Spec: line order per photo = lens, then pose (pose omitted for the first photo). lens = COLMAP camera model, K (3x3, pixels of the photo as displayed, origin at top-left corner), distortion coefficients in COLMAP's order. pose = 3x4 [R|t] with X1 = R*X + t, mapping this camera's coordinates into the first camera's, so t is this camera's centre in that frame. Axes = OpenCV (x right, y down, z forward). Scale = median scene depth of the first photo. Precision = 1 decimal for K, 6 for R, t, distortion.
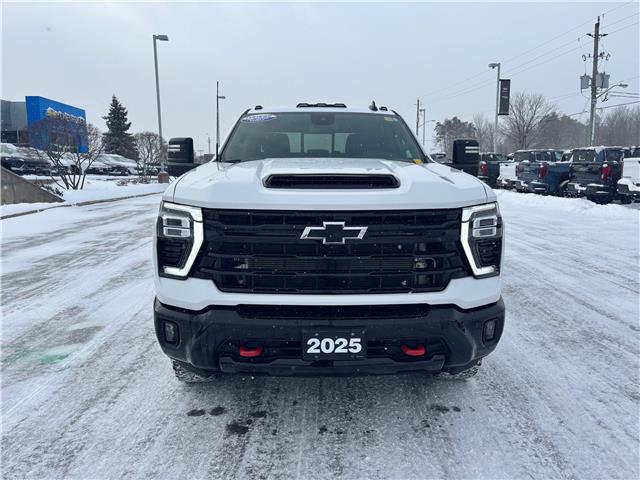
lens RADIAL K [[483.5, 0, 321.6], [0, 483.5, 240.0], [0, 0, 1]] dist [0.044255, -0.042137]
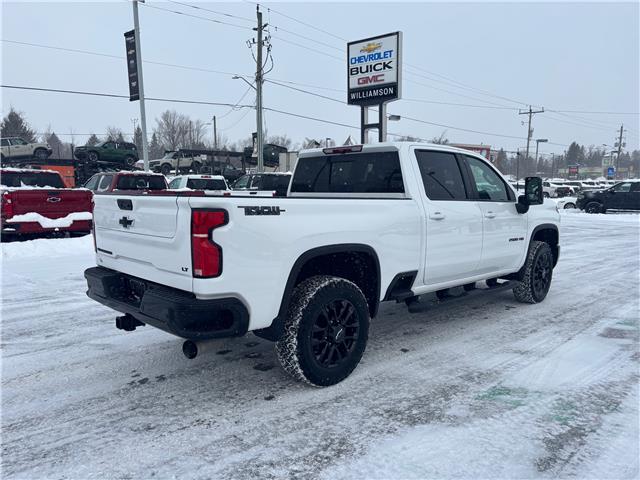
lens RADIAL K [[483.5, 0, 321.6], [0, 483.5, 240.0], [0, 0, 1]] dist [0.044255, -0.042137]
pose [[-0.681830, -0.082339, 0.726862, -0.909116], [0.114978, 0.969231, 0.217650, -0.410959], [-0.722418, 0.231974, -0.651383, 2.404723]]
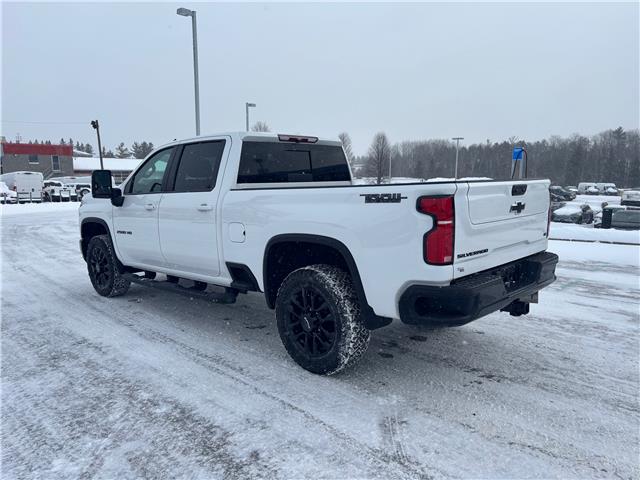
lens RADIAL K [[483.5, 0, 321.6], [0, 483.5, 240.0], [0, 0, 1]] dist [0.044255, -0.042137]
pose [[-0.715101, 0.099785, -0.691862, 0.832625], [-0.096629, 0.966146, 0.239219, -0.410975], [0.692310, 0.237920, -0.681250, 2.445625]]
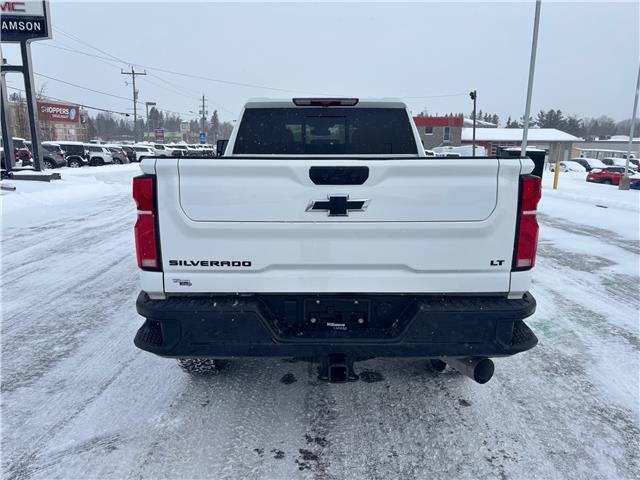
lens RADIAL K [[485.4, 0, 318.0], [0, 485.4, 238.8], [0, 0, 1]] dist [0.042624, -0.043449]
pose [[-0.999782, -0.007899, 0.019344, -0.019174], [-0.001001, 0.942829, 0.333275, -0.430831], [-0.020871, 0.333183, -0.942631, 2.581417]]
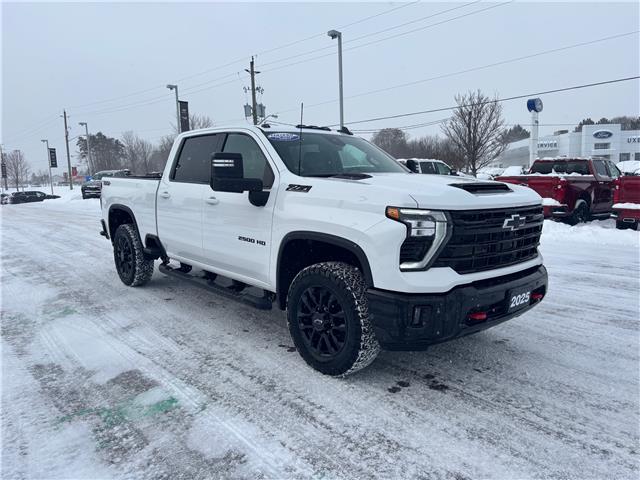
lens RADIAL K [[485.4, 0, 318.0], [0, 485.4, 238.8], [0, 0, 1]] dist [0.042624, -0.043449]
pose [[0.769226, -0.084213, 0.633403, -0.797019], [0.108008, 0.994149, 0.001007, -0.018233], [-0.629783, 0.067638, 0.773821, 0.134169]]
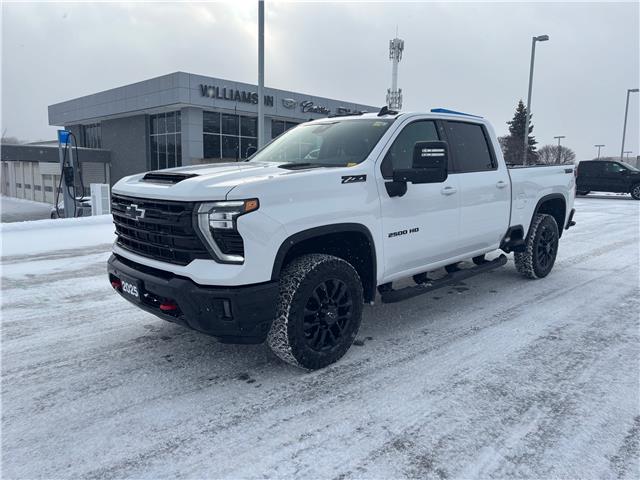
lens RADIAL K [[483.5, 0, 321.6], [0, 483.5, 240.0], [0, 0, 1]] dist [0.044255, -0.042137]
pose [[0.677429, 0.116547, -0.726296, 0.863997], [-0.121401, 0.991543, 0.045877, -0.039310], [0.725501, 0.057095, 0.685849, 0.233740]]
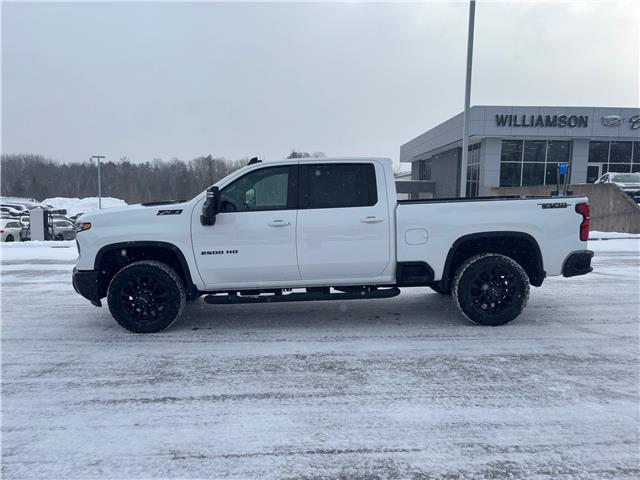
lens RADIAL K [[483.5, 0, 321.6], [0, 483.5, 240.0], [0, 0, 1]] dist [0.044255, -0.042137]
pose [[-0.017453, 0.097695, -0.995063, 1.591495], [-0.148068, 0.983989, 0.099205, -0.241083], [0.988823, 0.149068, -0.002708, 1.327640]]
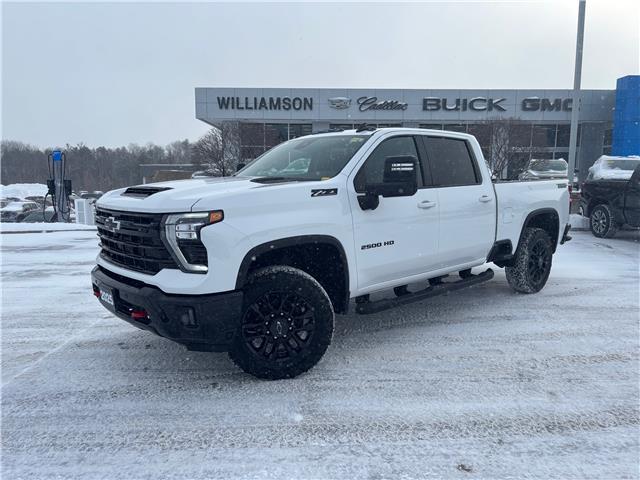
lens RADIAL K [[483.5, 0, 321.6], [0, 483.5, 240.0], [0, 0, 1]] dist [0.044255, -0.042137]
pose [[0.645158, 0.092351, -0.758448, 0.947211], [-0.123045, 0.992270, 0.016156, -0.041801], [0.754077, 0.082900, 0.651534, 0.287691]]
